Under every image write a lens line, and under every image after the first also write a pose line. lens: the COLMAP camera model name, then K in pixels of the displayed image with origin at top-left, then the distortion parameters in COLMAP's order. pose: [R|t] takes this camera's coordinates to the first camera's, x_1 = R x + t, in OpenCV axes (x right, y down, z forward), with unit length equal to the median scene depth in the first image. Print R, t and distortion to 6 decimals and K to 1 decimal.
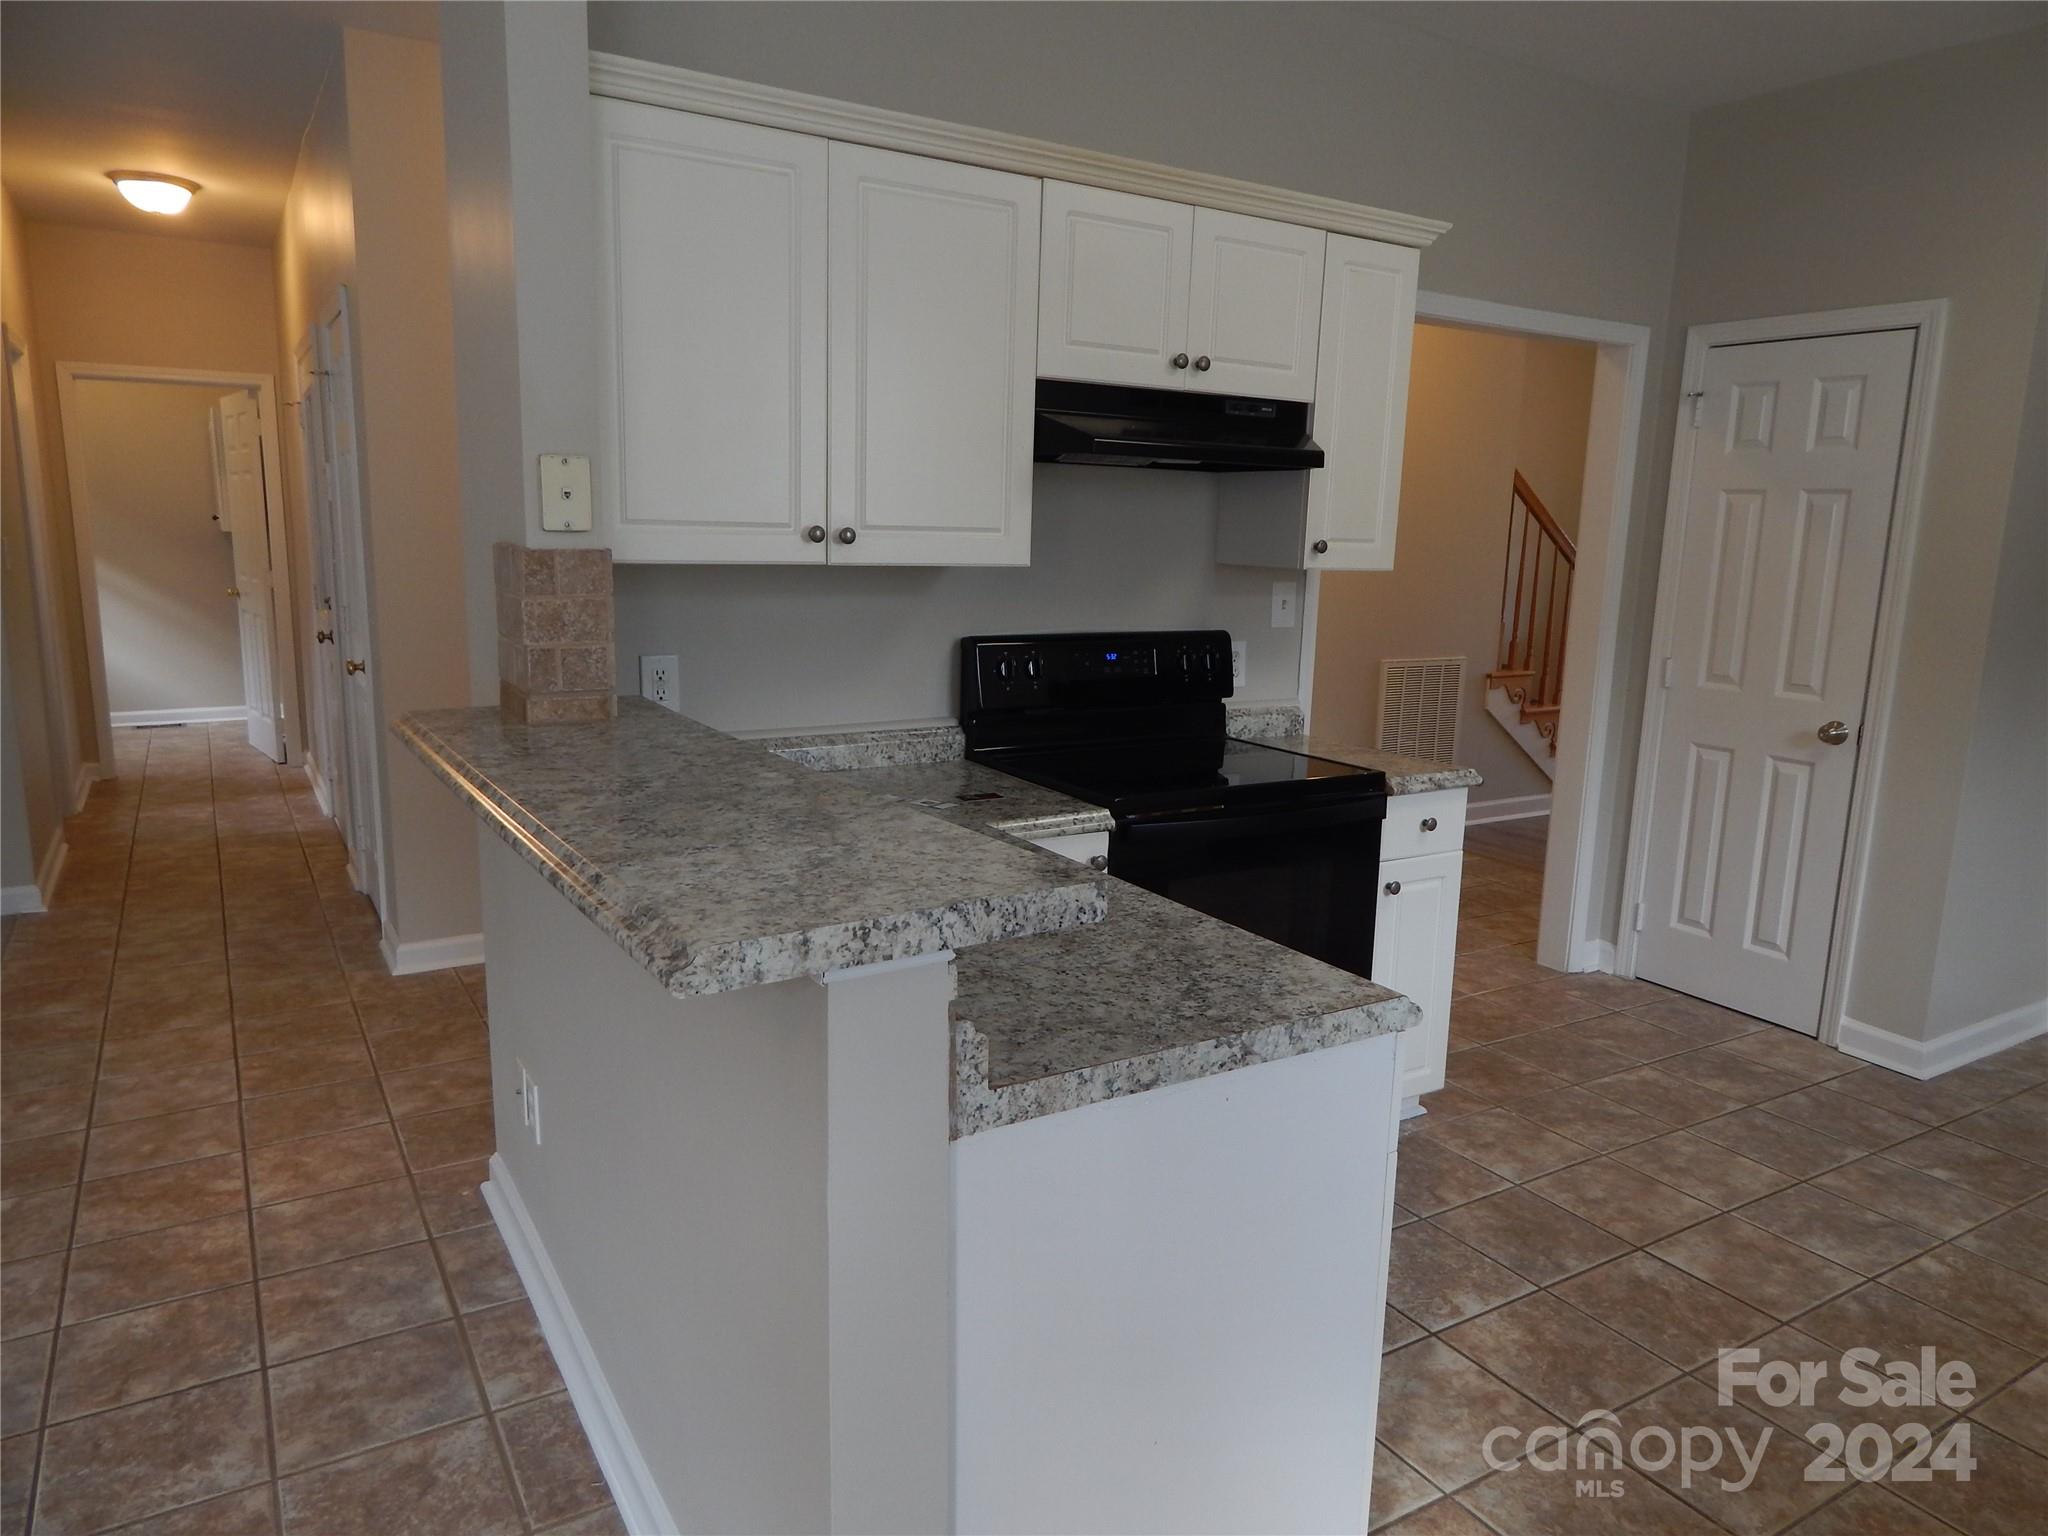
lens RADIAL K [[1352.4, 0, 1030.1], [0, 1352.4, 765.4], [0, 0, 1]] dist [0.005125, -0.008774]
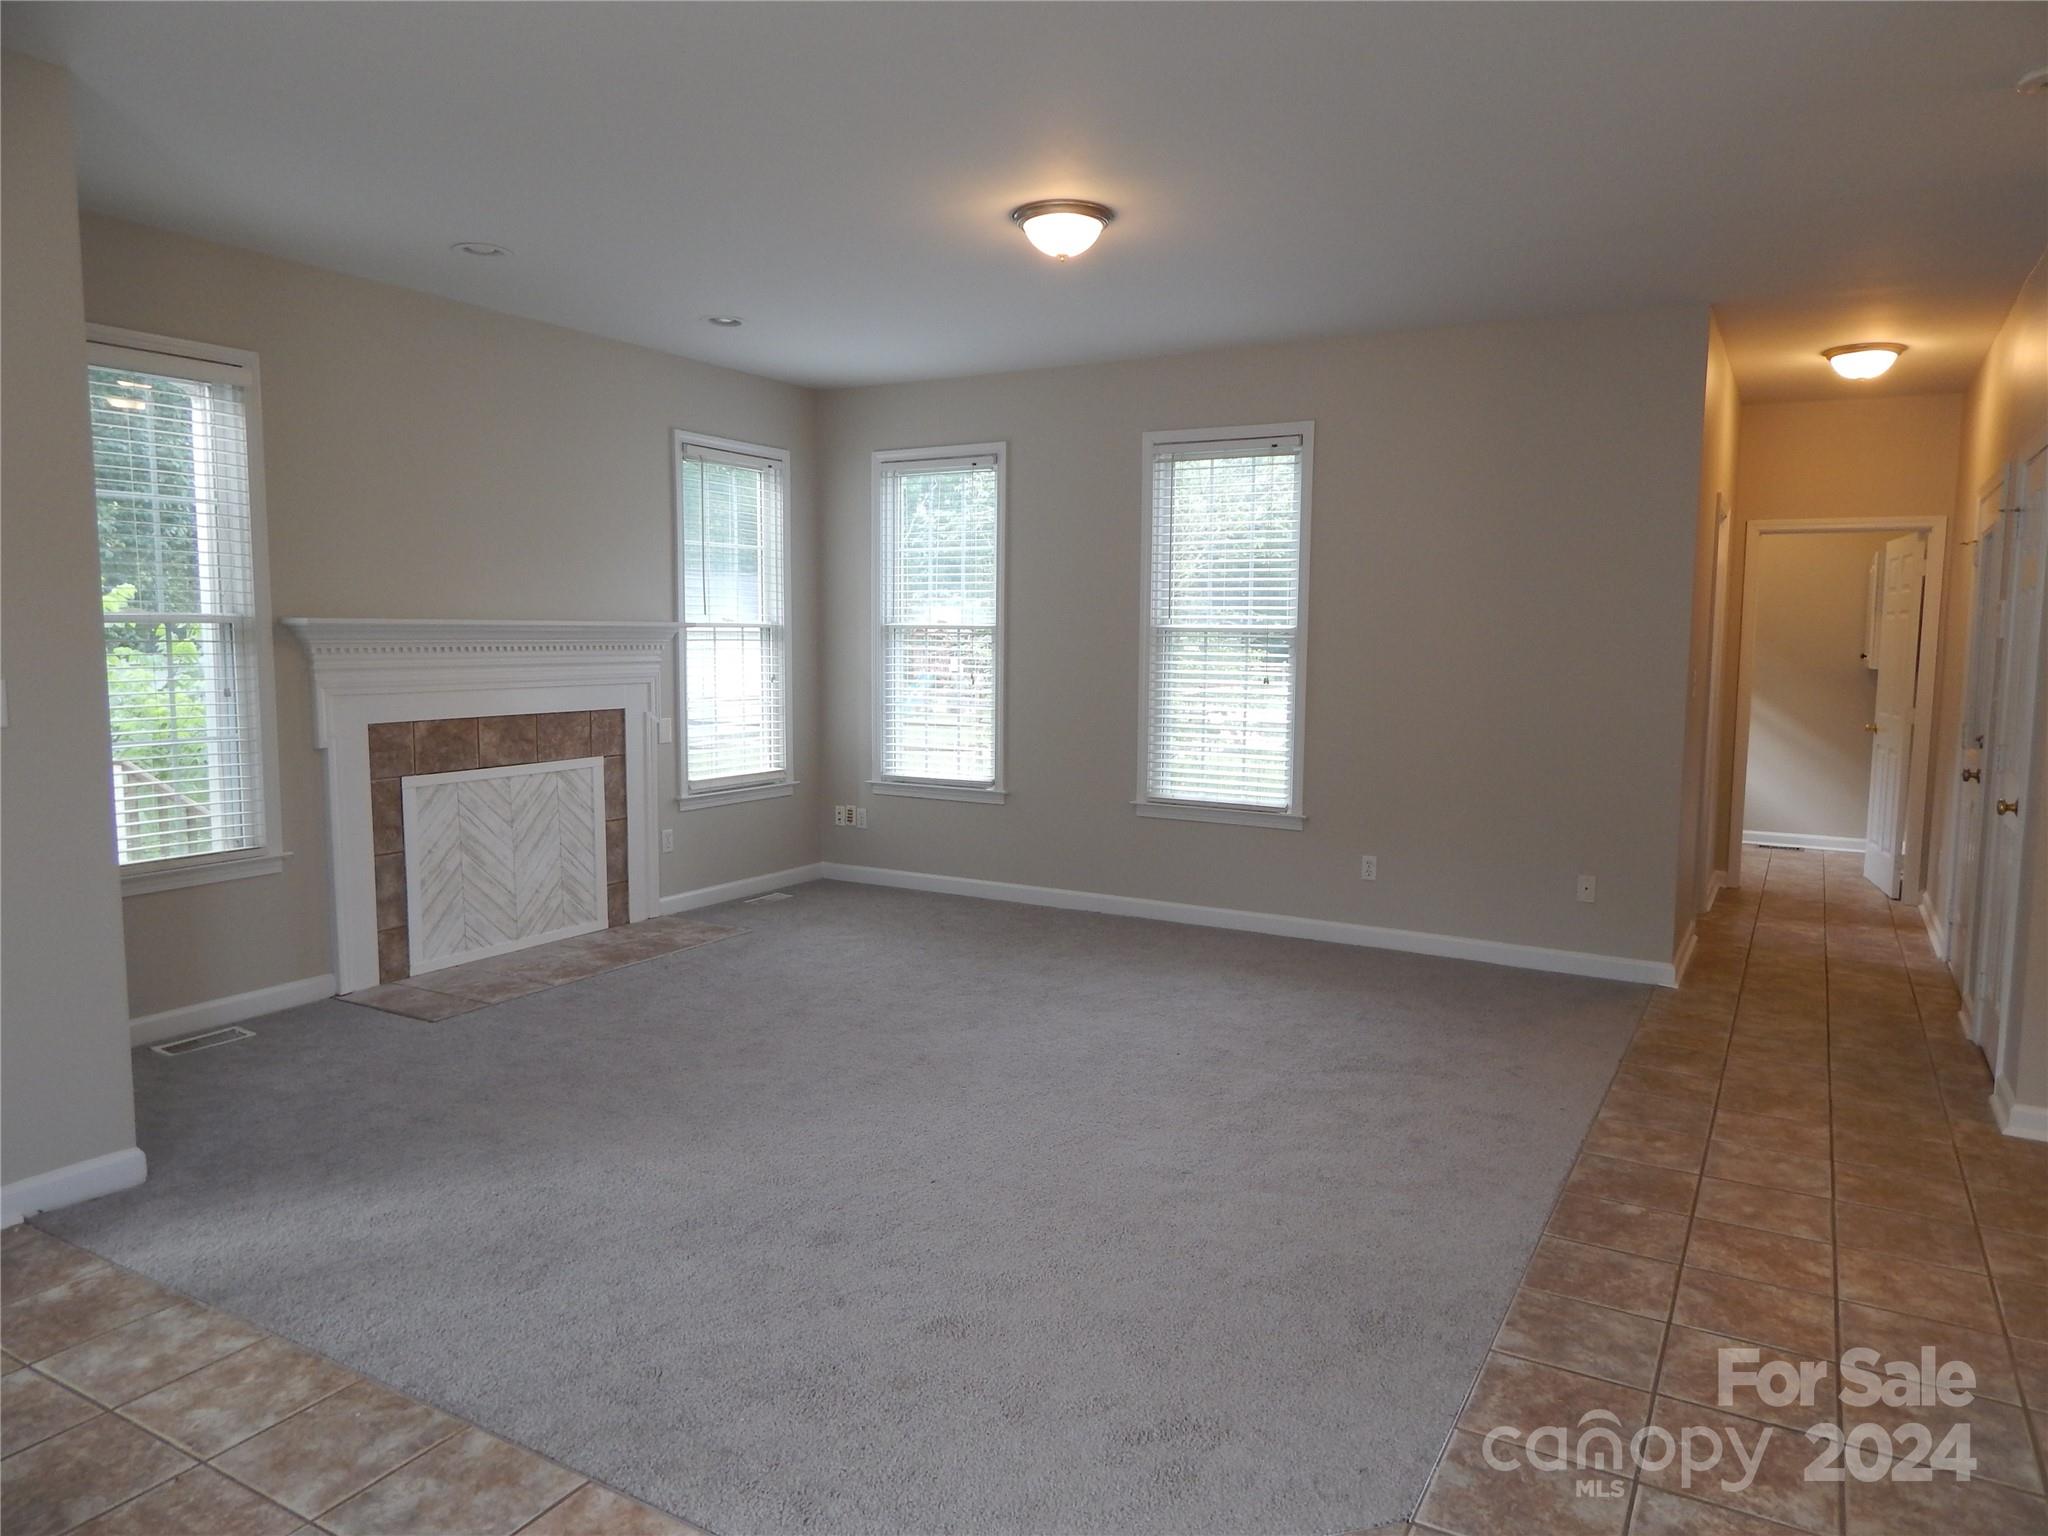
lens RADIAL K [[1345.5, 0, 1034.1], [0, 1345.5, 762.4], [0, 0, 1]] dist [0.005754, -0.005195]
pose [[0.477125, 0.070204, -0.876027, 0.002926], [-0.160179, 0.987054, -0.008139, 0.004088], [0.864115, 0.144204, 0.482194, -0.018989]]
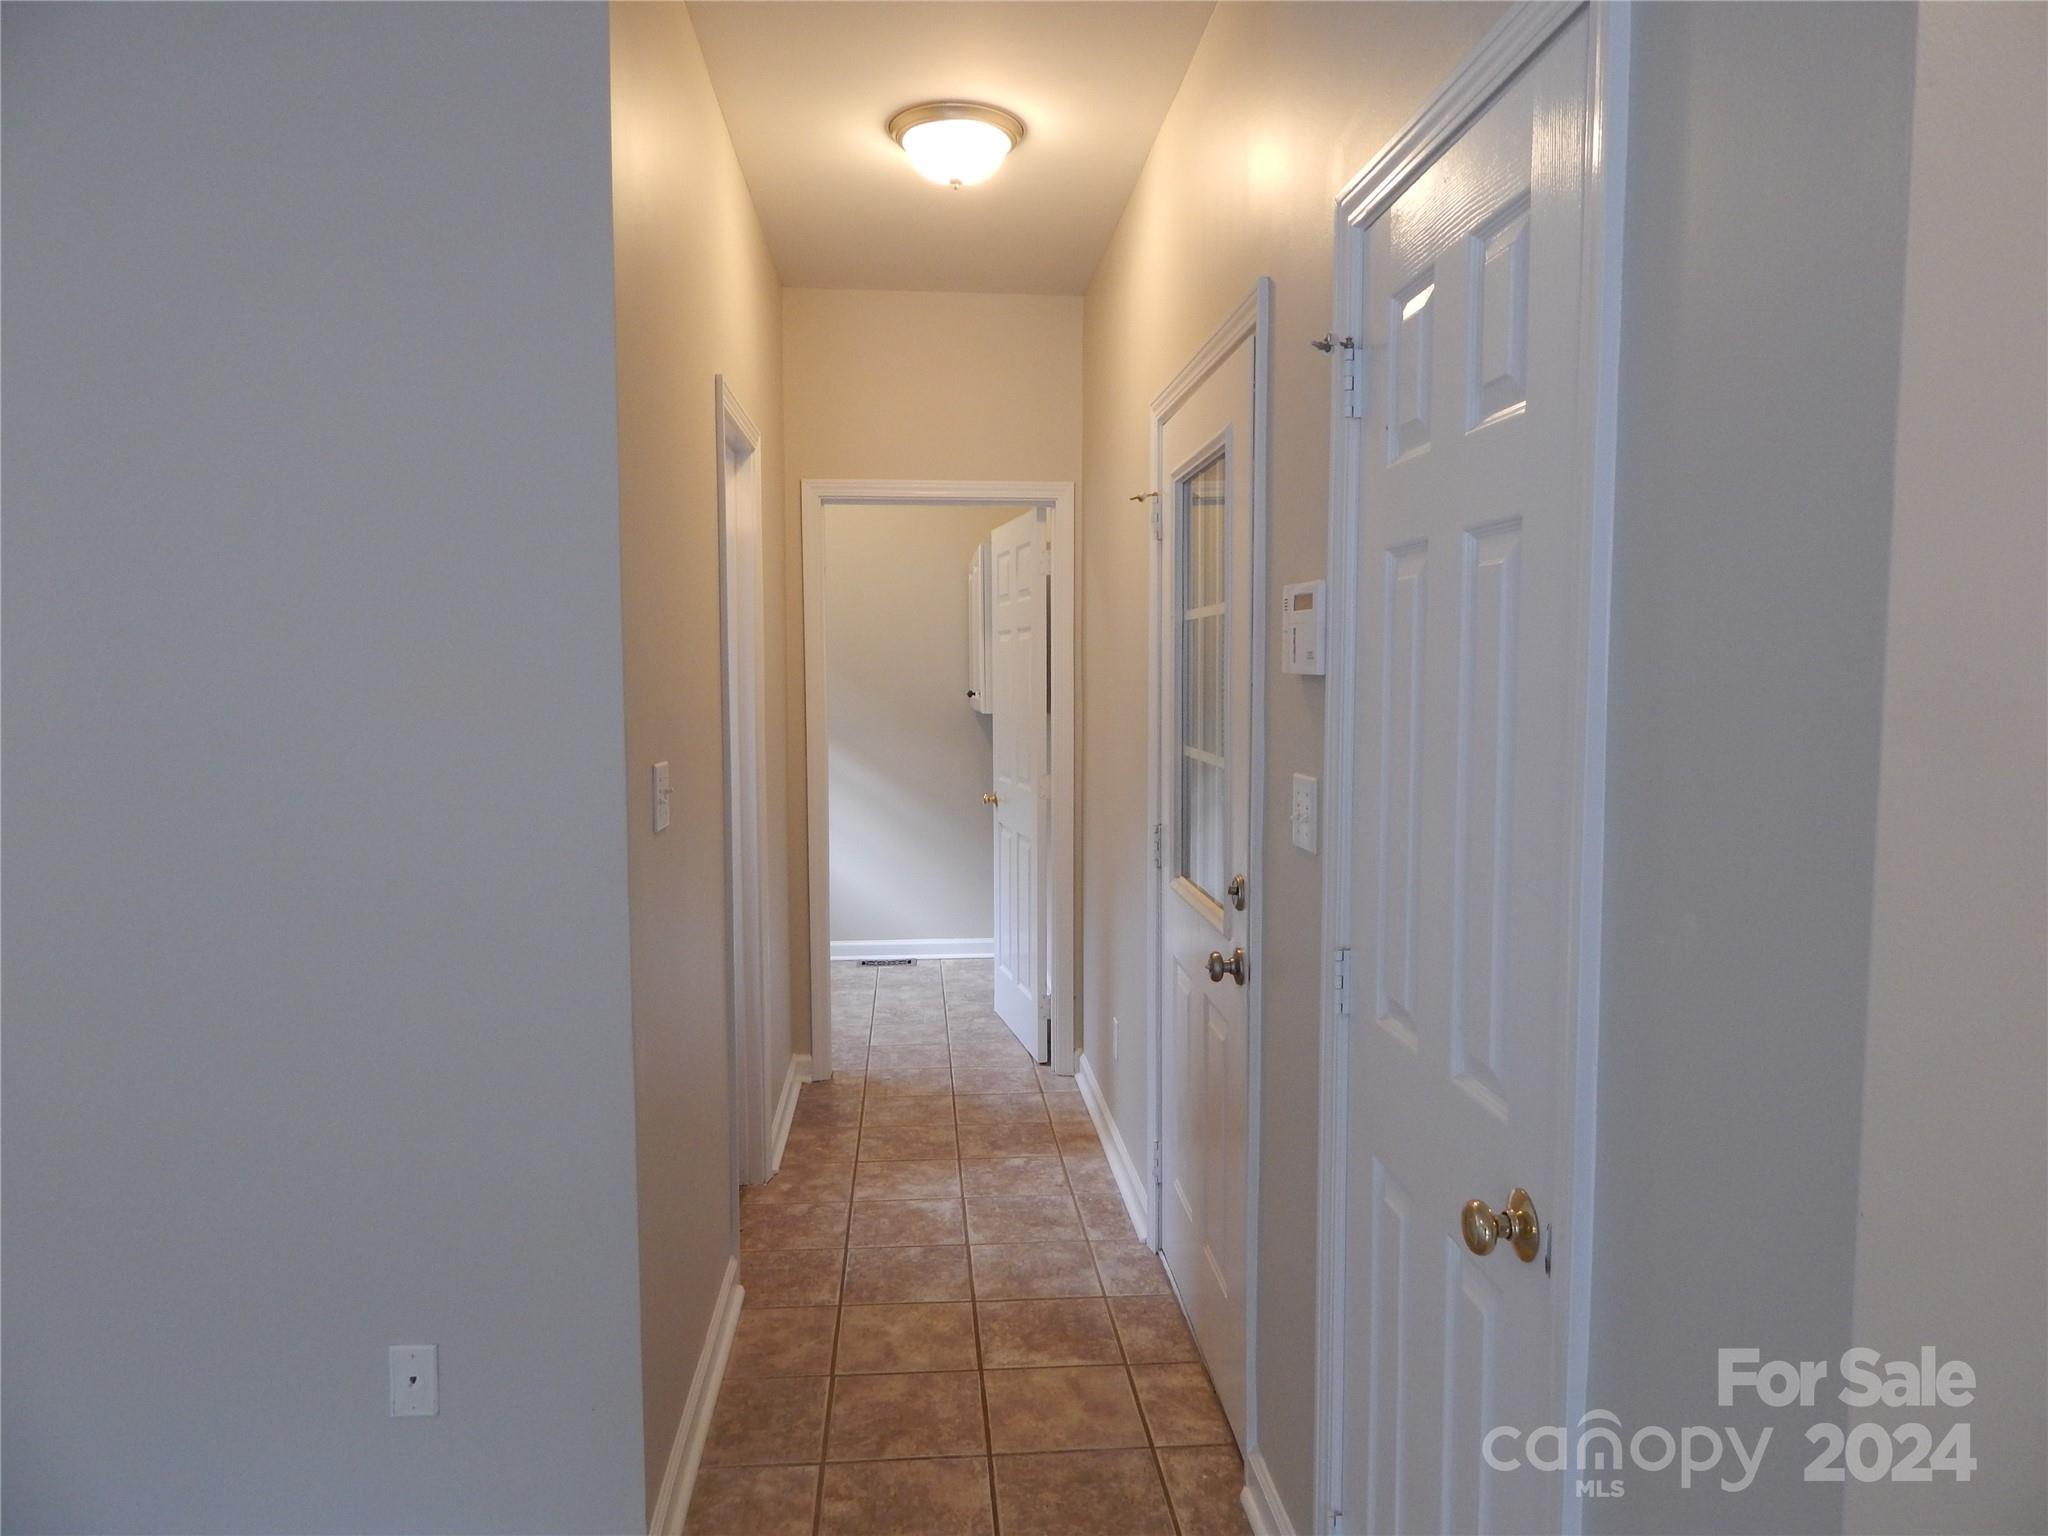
lens RADIAL K [[1354.7, 0, 1024.0], [0, 1354.7, 768.0], [0, 0, 1]] dist [0.008794, -0.003212]
pose [[0.893418, 0.011149, -0.449088, -0.126315], [-0.060562, 0.993555, -0.095818, -0.038195], [0.445125, 0.112803, 0.888335, 0.186489]]
